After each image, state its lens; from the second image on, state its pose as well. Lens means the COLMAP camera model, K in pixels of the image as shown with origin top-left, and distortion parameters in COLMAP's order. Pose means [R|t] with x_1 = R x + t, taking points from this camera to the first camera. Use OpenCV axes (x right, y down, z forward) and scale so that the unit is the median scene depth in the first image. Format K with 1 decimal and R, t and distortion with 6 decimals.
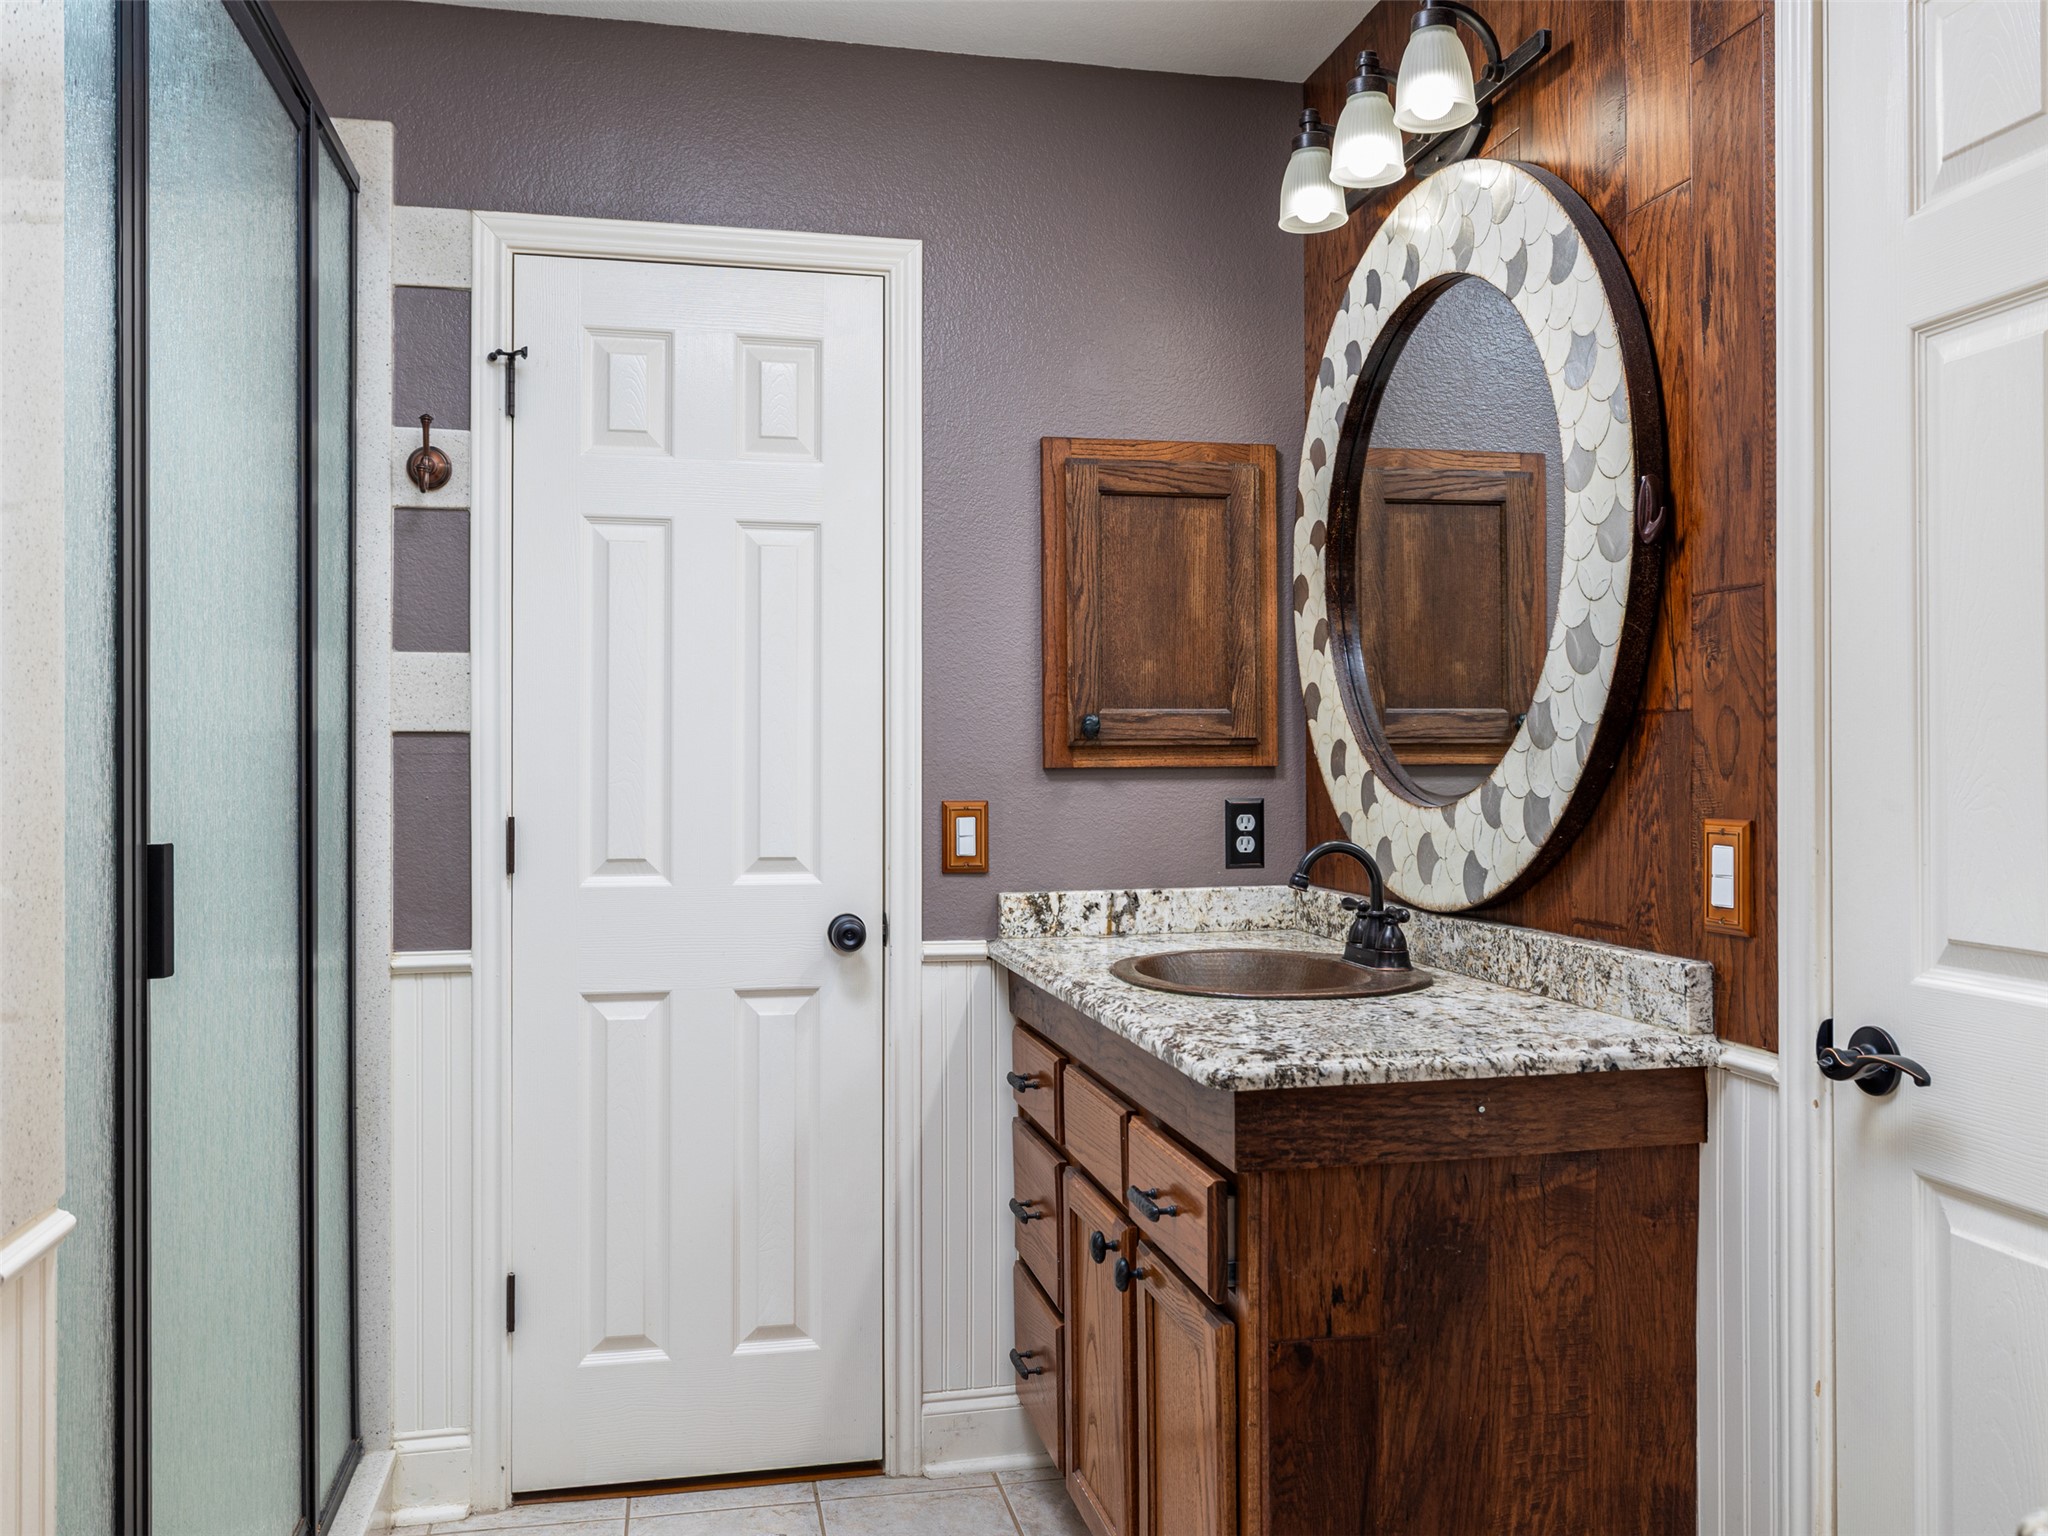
lens RADIAL K [[1691.0, 0, 1038.6], [0, 1691.0, 767.6], [0, 0, 1]] dist [-0.013516, 0.000277]
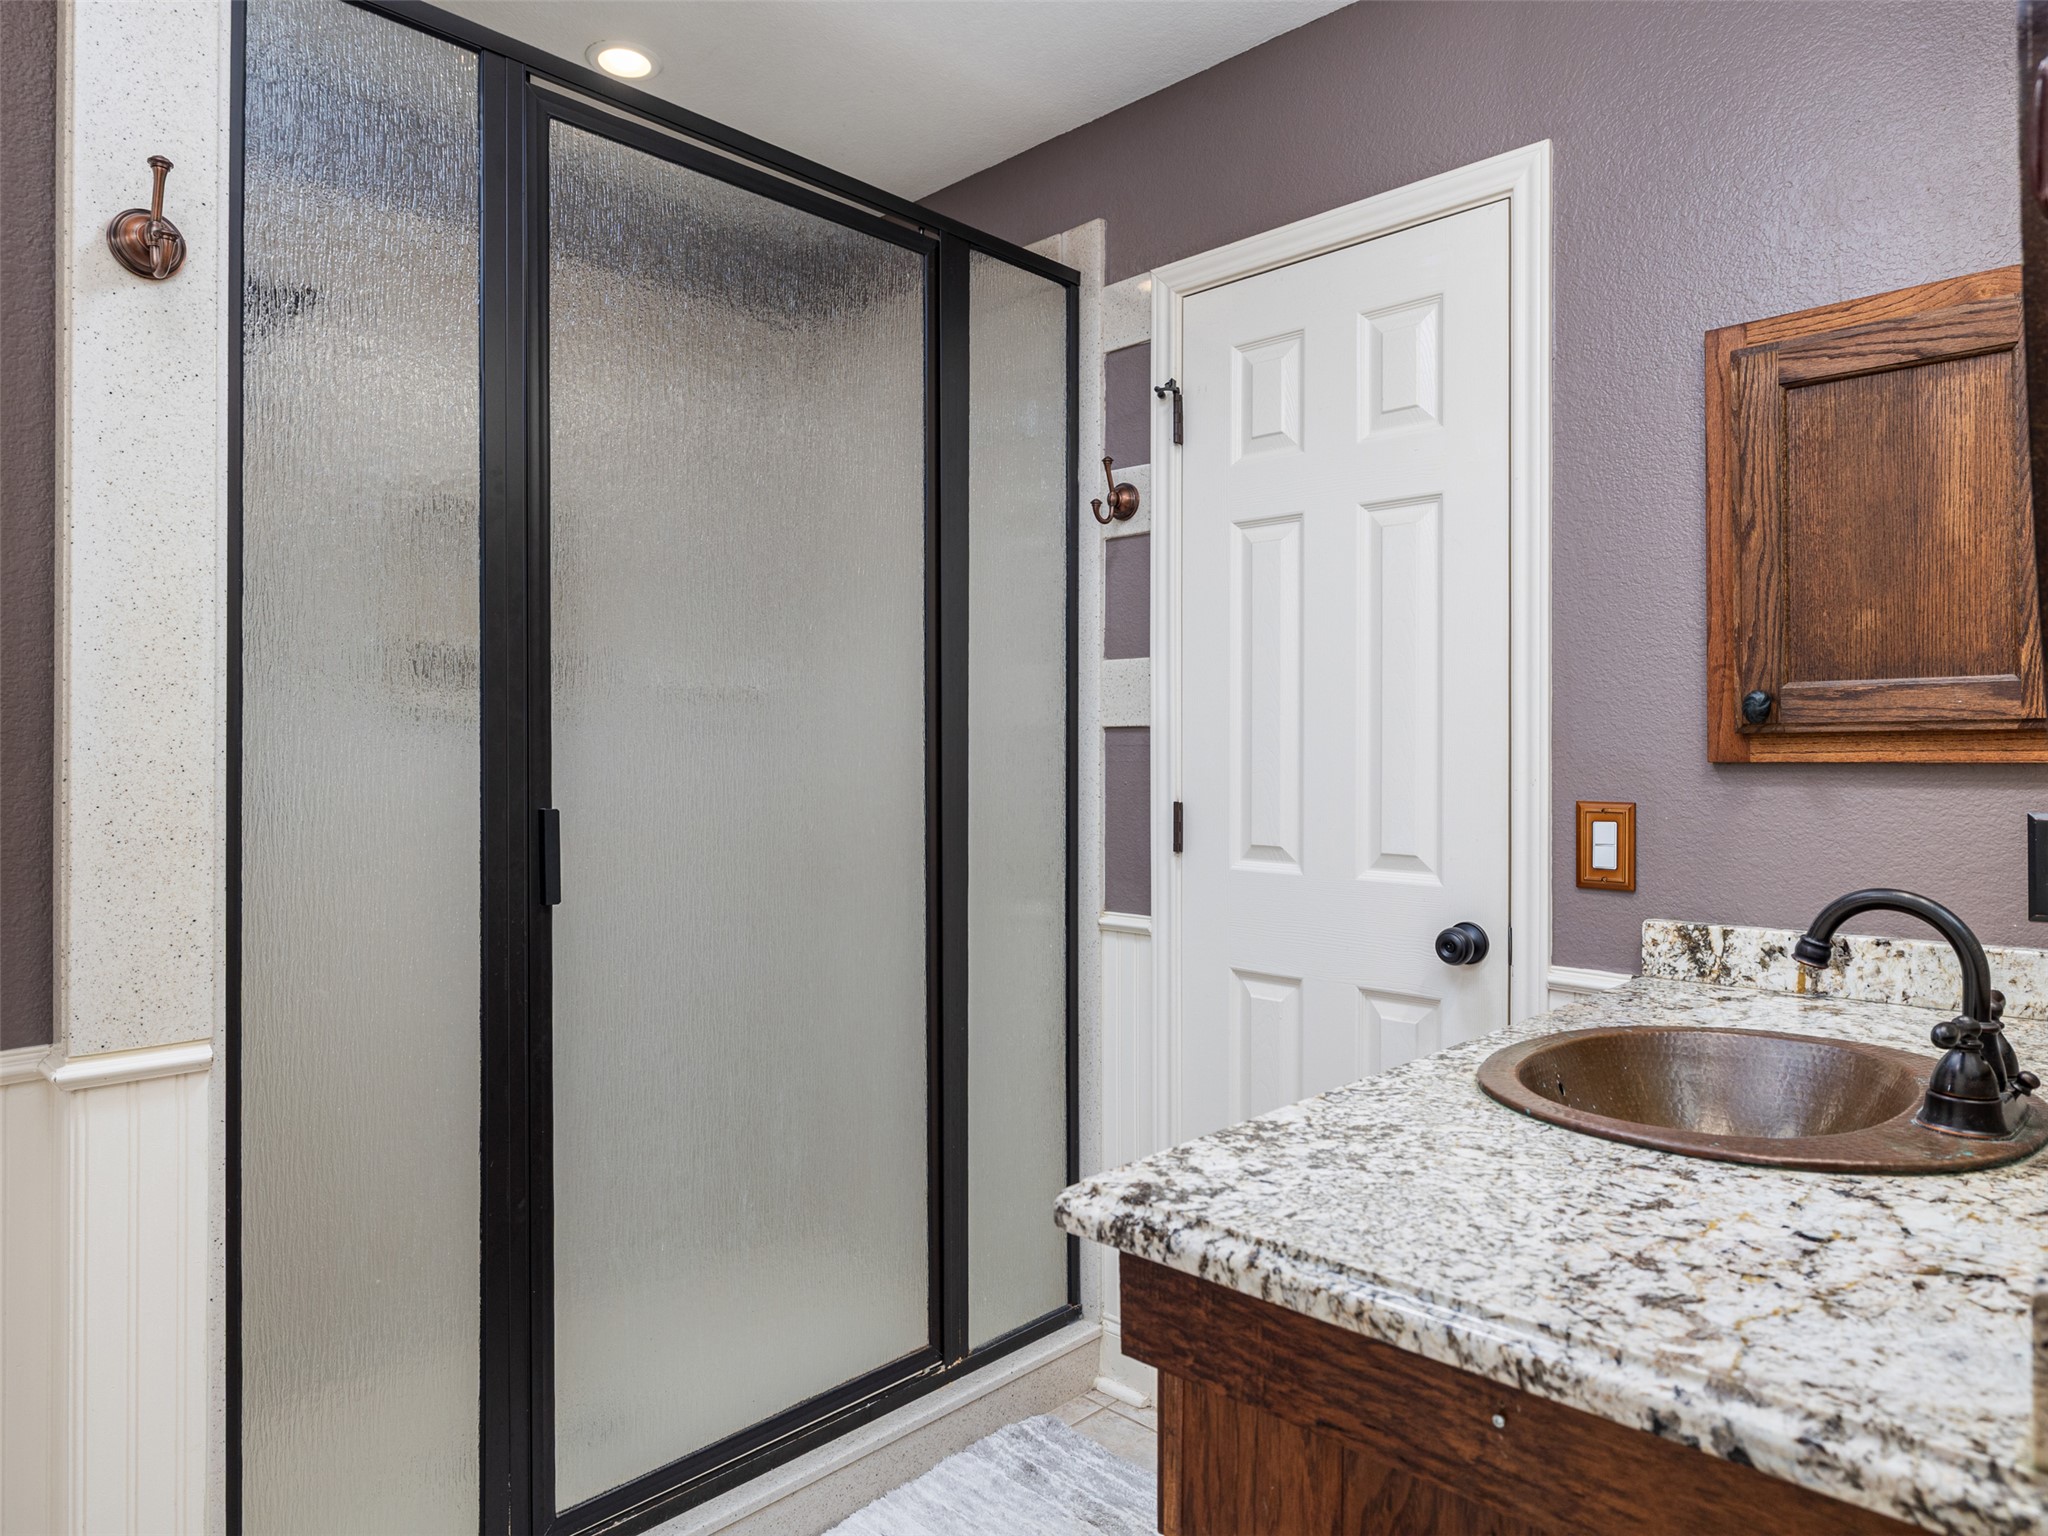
lens RADIAL K [[1294.3, 0, 1022.4], [0, 1294.3, 754.9], [0, 0, 1]] dist [0.002175, -0.003533]
pose [[0.538190, 0.003745, -0.842815, 0.340686], [-0.005583, 0.999984, 0.000879, -0.002063], [0.842805, 0.004232, 0.538202, 0.432014]]
